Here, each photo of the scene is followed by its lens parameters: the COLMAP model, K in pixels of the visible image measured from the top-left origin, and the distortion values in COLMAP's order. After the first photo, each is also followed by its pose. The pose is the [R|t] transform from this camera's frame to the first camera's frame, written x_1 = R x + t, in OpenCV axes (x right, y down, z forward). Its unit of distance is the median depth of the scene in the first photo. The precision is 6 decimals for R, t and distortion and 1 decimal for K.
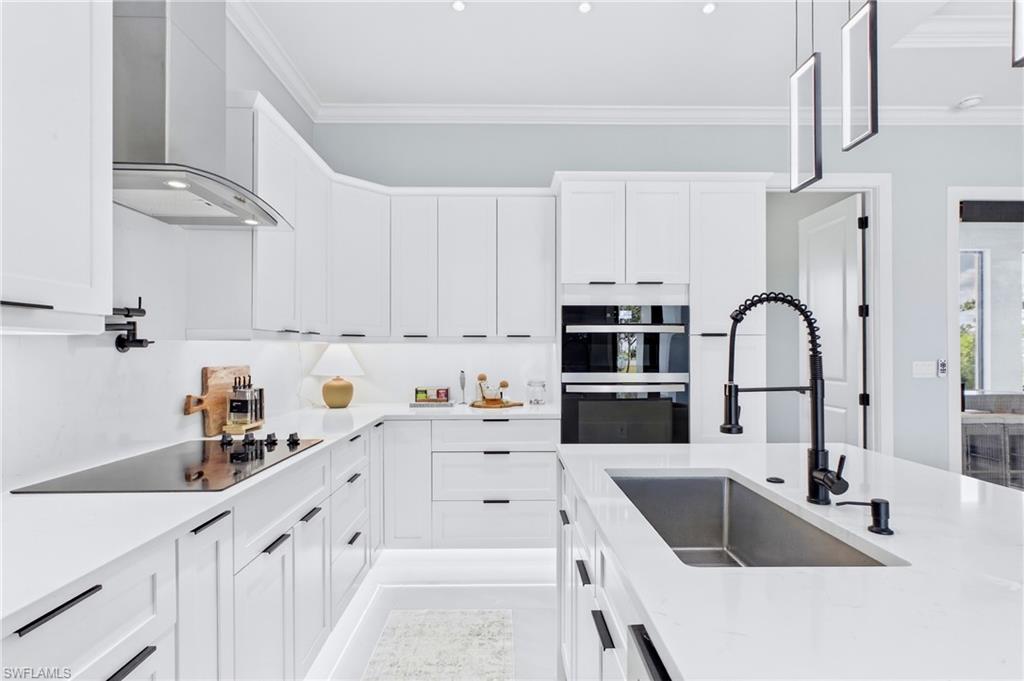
lens RADIAL K [[517.9, 0, 513.6], [0, 517.9, 346.1], [0, 0, 1]] dist [0.001321, -0.001315]
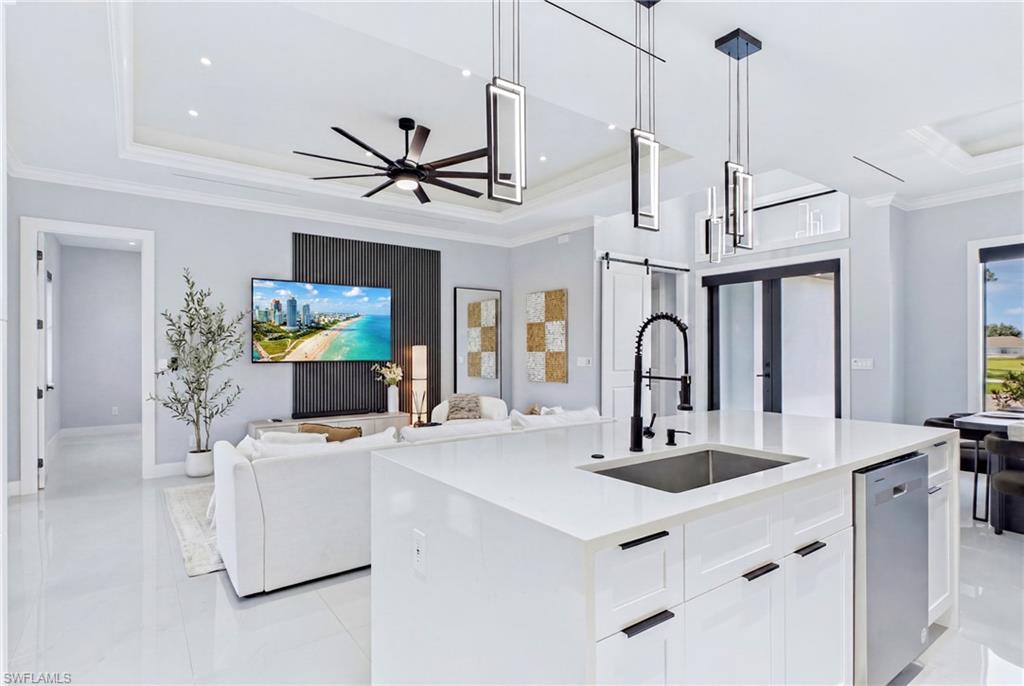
lens RADIAL K [[517.9, 0, 509.6], [0, 517.9, 352.6], [0, 0, 1]] dist [0.001321, -0.001315]
pose [[-0.571143, 0.002575, 0.820847, -0.186166], [-0.005292, 0.999963, -0.006819, 0.009913], [-0.820834, -0.008238, -0.571108, 0.909138]]
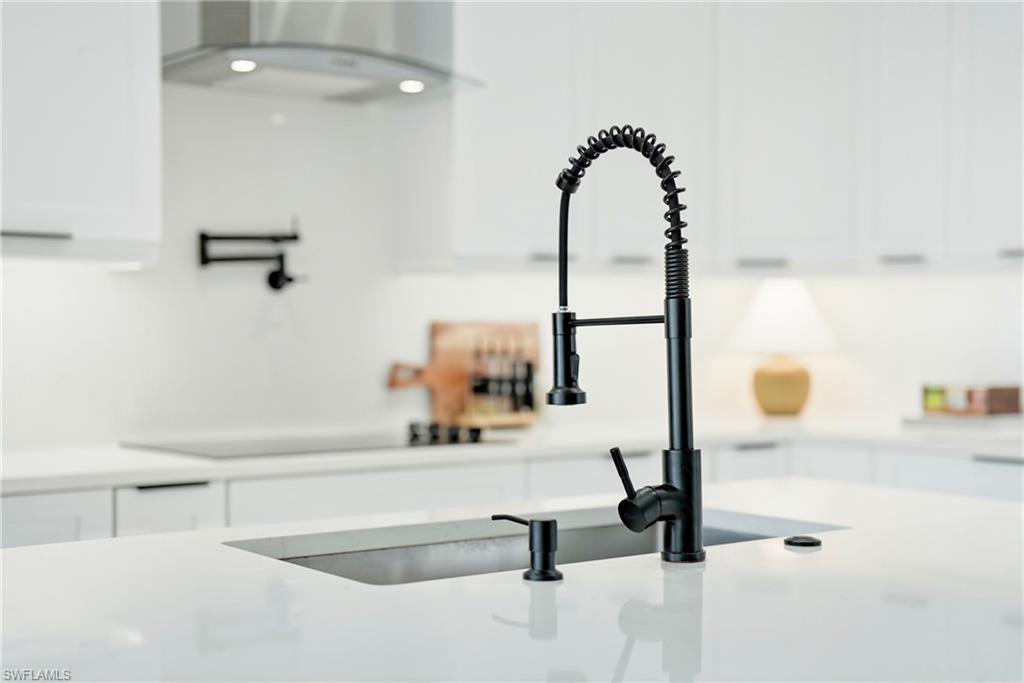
lens RADIAL K [[1420.0, 0, 509.8], [0, 1420.0, 338.7], [0, 0, 1]] dist [0.041486, 0.000000]
pose [[0.585907, 0.001928, -0.810376, 0.643109], [0.008790, 0.999923, 0.008734, 0.036551], [0.810331, -0.012240, 0.585845, 0.043719]]
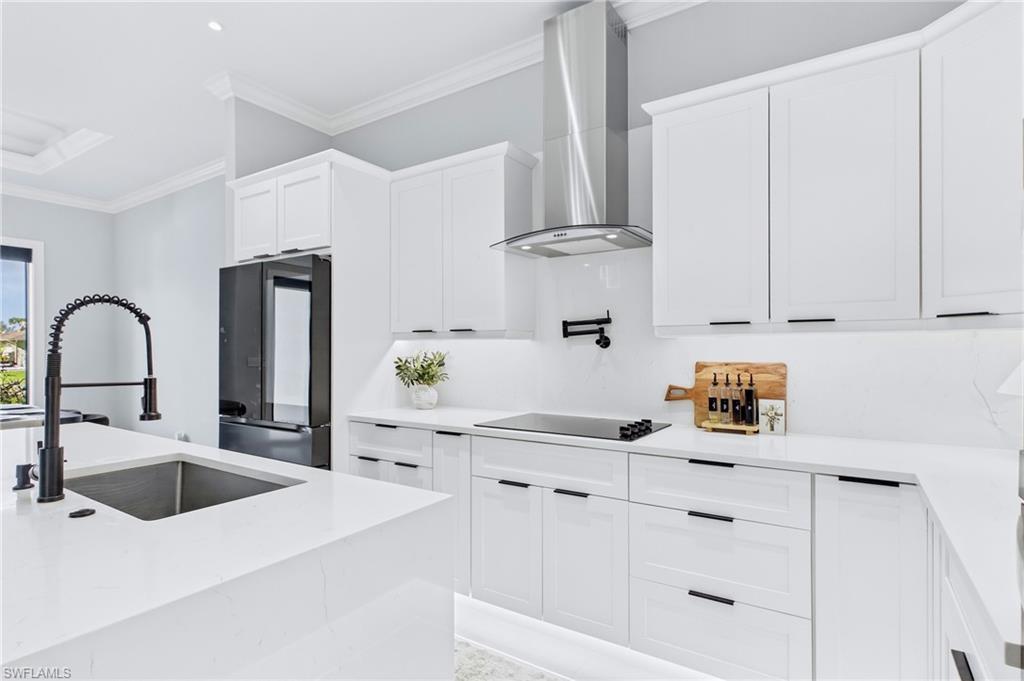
lens RADIAL K [[517.9, 0, 511.2], [0, 517.9, 346.9], [0, 0, 1]] dist [0.001321, -0.001315]
pose [[-0.569817, 0.000546, -0.821771, 0.380846], [0.012063, 0.999898, -0.007701, 0.009761], [0.821683, -0.014301, -0.569765, 0.962144]]
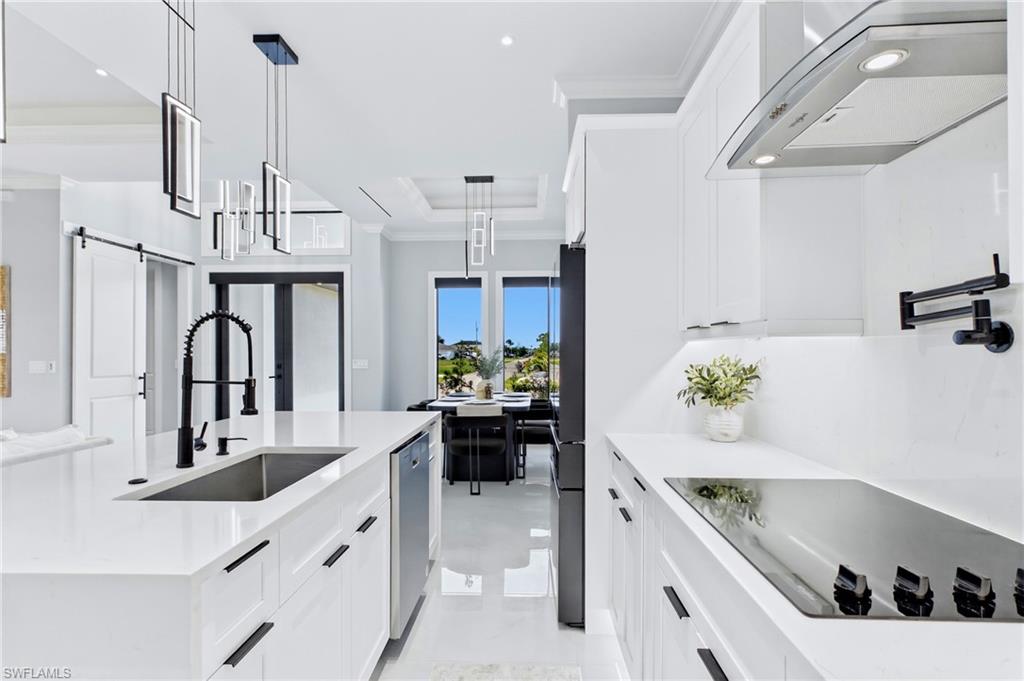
lens RADIAL K [[517.9, 0, 511.4], [0, 517.9, 352.7], [0, 0, 1]] dist [0.001321, -0.001315]
pose [[-0.998606, 0.004342, 0.052608, -0.131057], [0.003723, 0.999923, -0.011855, 0.010632], [-0.052655, -0.011643, -0.998545, 0.954388]]
